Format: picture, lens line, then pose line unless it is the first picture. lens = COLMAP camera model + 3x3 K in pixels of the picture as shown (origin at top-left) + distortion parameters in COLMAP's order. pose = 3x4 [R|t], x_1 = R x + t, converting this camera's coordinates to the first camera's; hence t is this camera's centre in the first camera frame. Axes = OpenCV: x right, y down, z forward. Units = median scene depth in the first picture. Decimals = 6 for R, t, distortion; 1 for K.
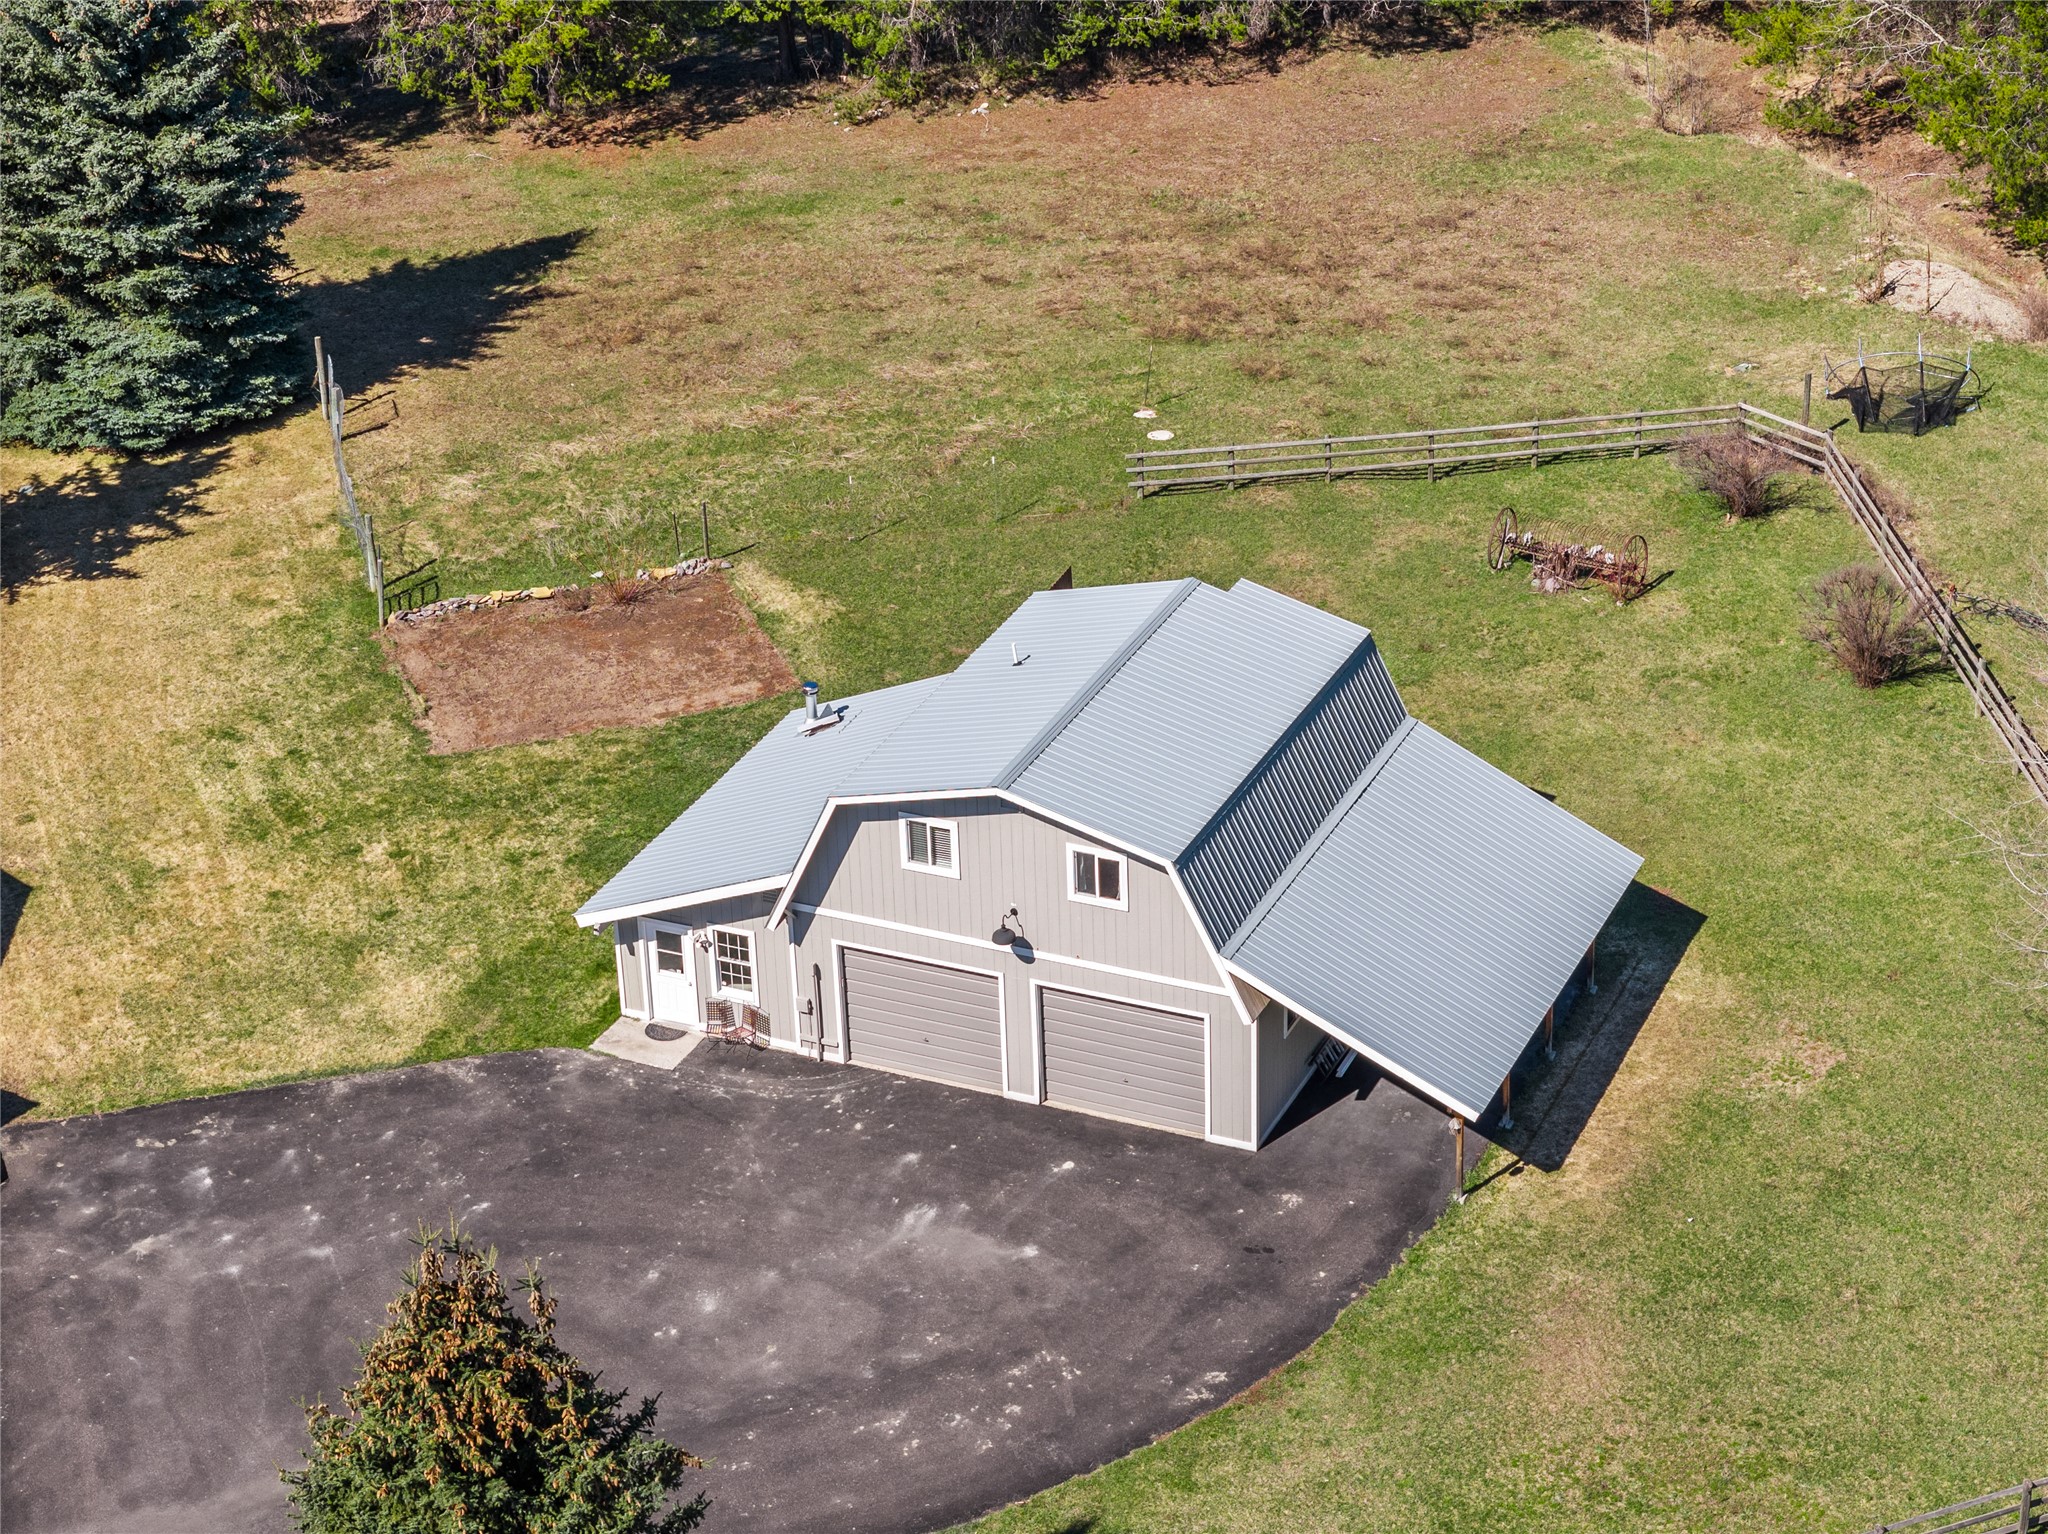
lens RADIAL K [[4081.3, 0, 1024.0], [0, 4081.3, 767.0], [0, 0, 1]] dist [-0.175170, 0.636196]
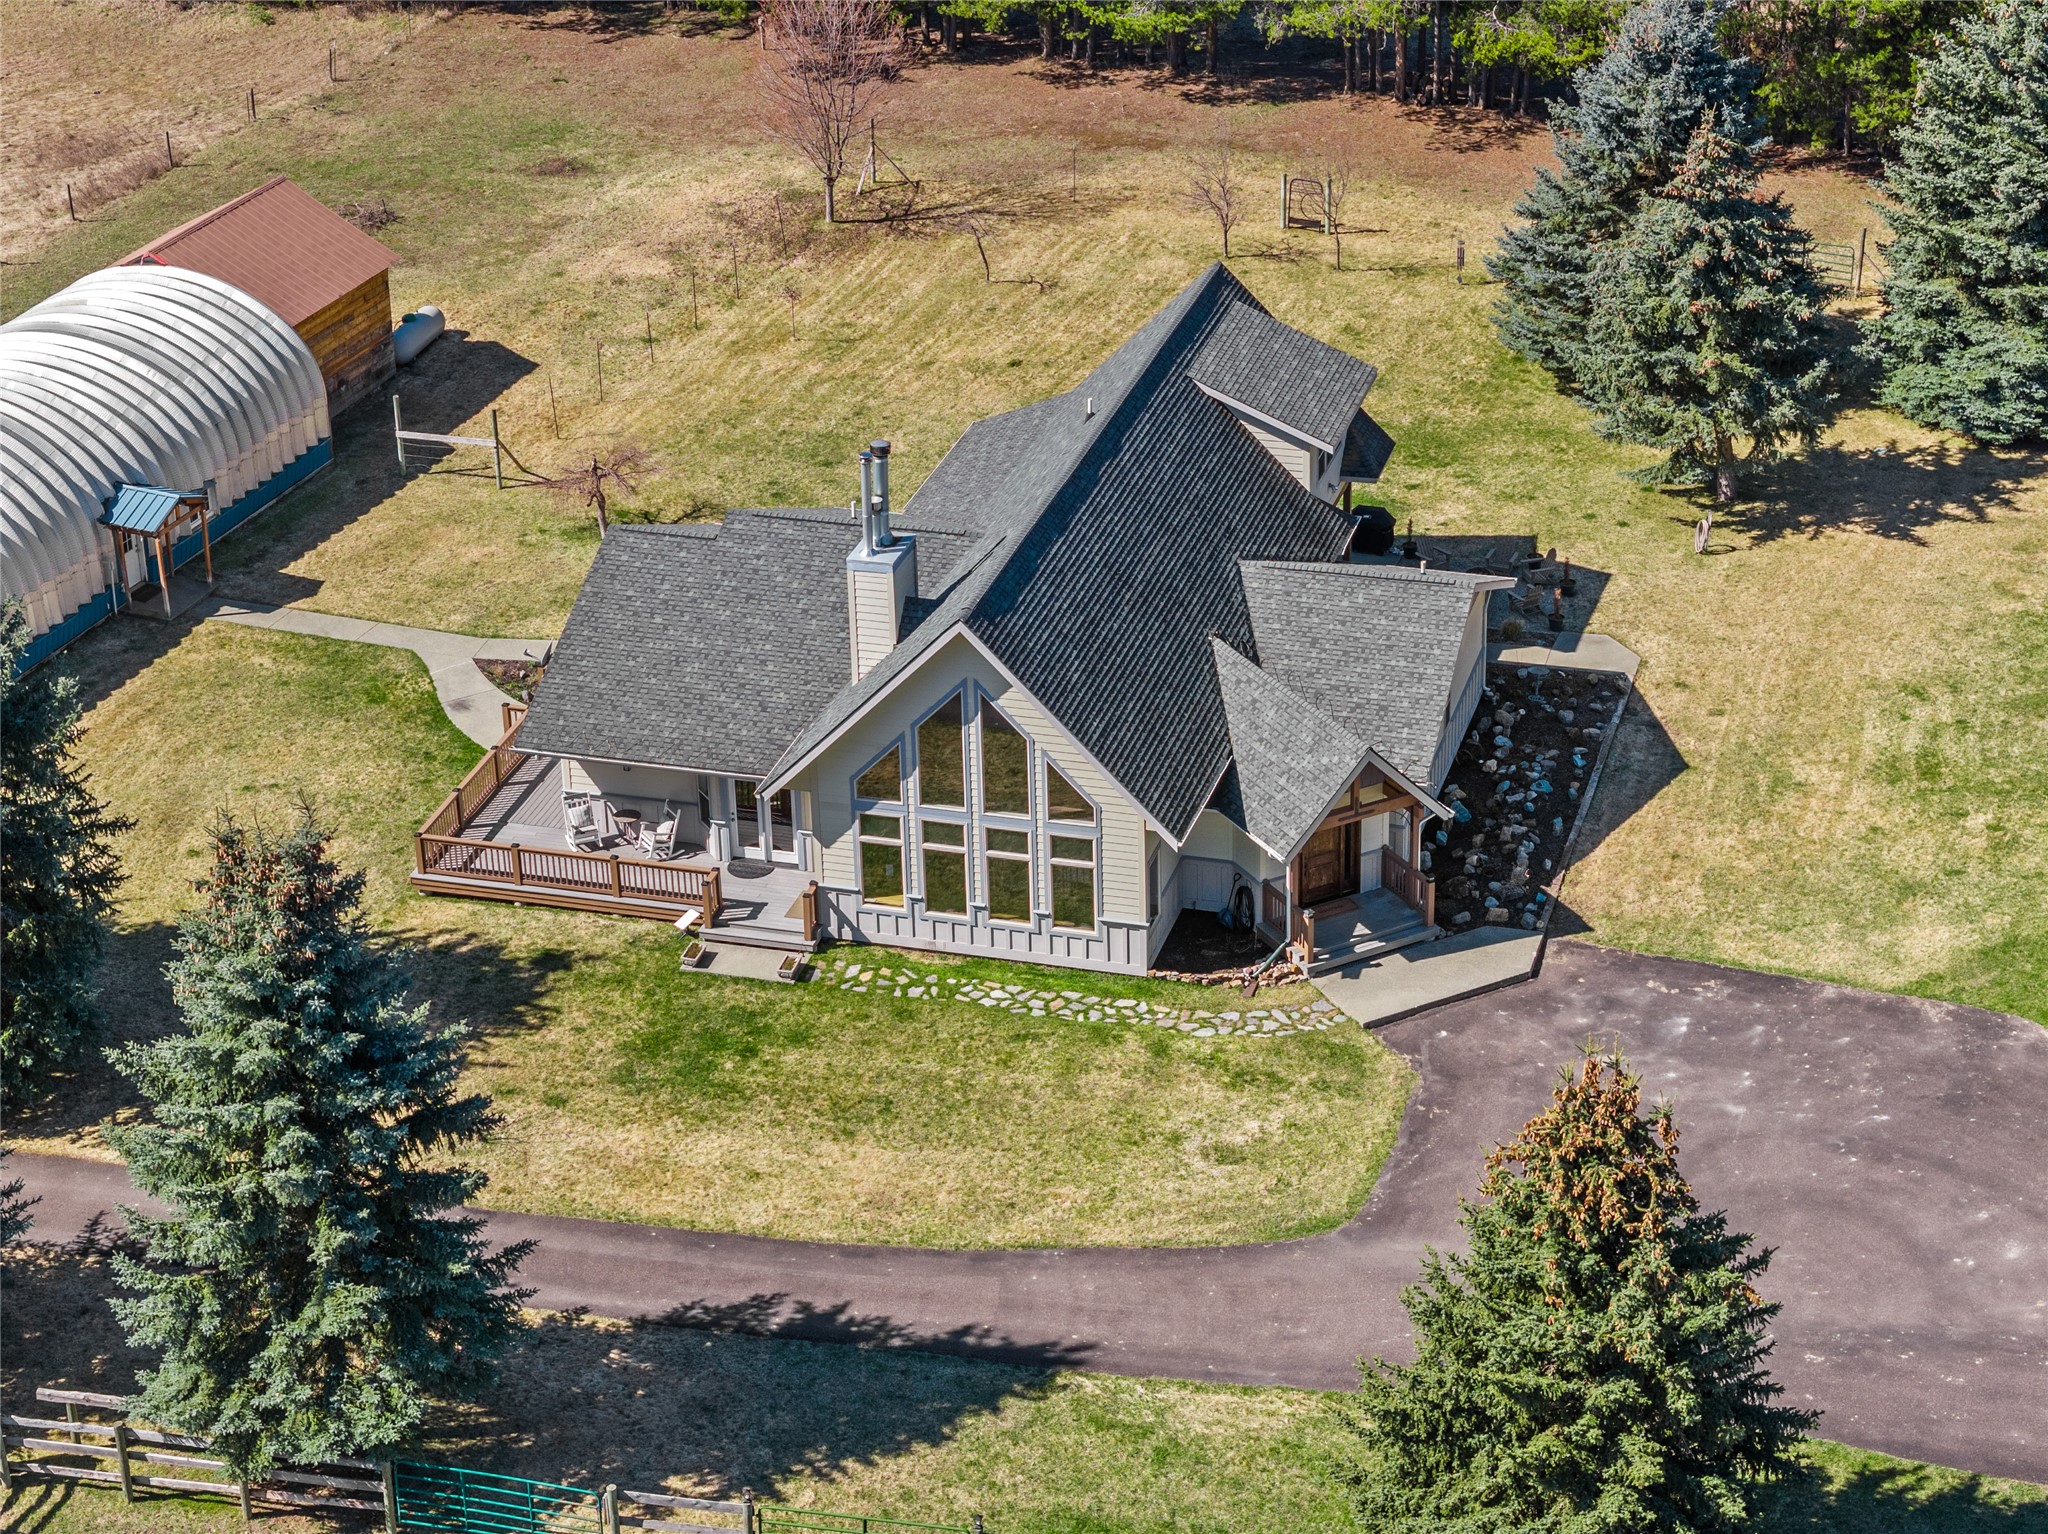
lens RADIAL K [[4081.3, 0, 1024.0], [0, 4081.3, 767.0], [0, 0, 1]] dist [-0.175170, 0.636196]
pose [[0.812397, 0.270633, -0.516497, 0.169086], [-0.268568, 0.959889, 0.080530, -0.010707], [0.517574, 0.073292, 0.852494, -0.083255]]
